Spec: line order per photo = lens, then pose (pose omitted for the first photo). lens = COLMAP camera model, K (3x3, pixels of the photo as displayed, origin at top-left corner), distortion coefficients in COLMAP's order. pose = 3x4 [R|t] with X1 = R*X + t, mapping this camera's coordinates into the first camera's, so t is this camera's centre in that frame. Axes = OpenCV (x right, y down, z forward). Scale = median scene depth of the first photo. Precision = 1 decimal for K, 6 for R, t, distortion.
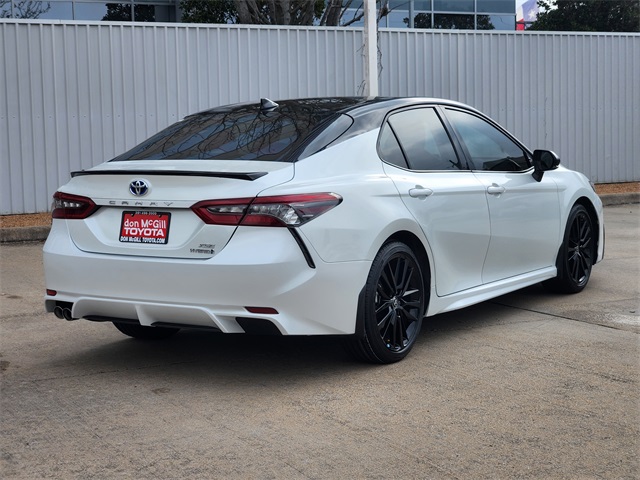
lens RADIAL K [[1239.2, 0, 329.4], [0, 1239.2, 240.8], [0, 0, 1]] dist [-0.756106, 9.650474]
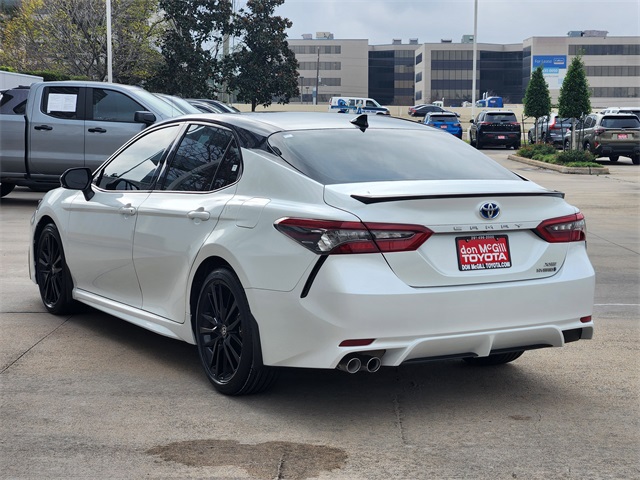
lens RADIAL K [[1239.2, 0, 329.4], [0, 1239.2, 240.8], [0, 0, 1]] dist [-0.756106, 9.650474]
pose [[0.481605, -0.066449, 0.873866, -1.040254], [0.070836, 0.996810, 0.036759, -0.063622], [-0.873521, 0.044198, 0.484775, 0.650623]]
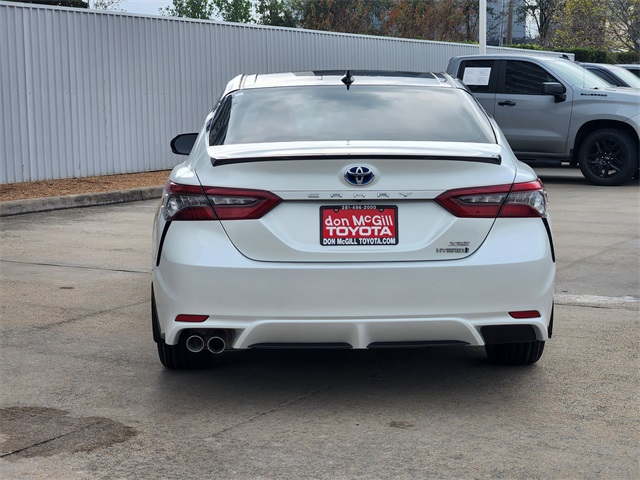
lens RADIAL K [[1239.2, 0, 329.4], [0, 1239.2, 240.8], [0, 0, 1]] dist [-0.756106, 9.650474]
pose [[0.845454, -0.051582, 0.531552, -0.598391], [0.046688, 0.998653, 0.022650, -0.020244], [-0.532004, 0.005668, 0.846723, 0.333730]]
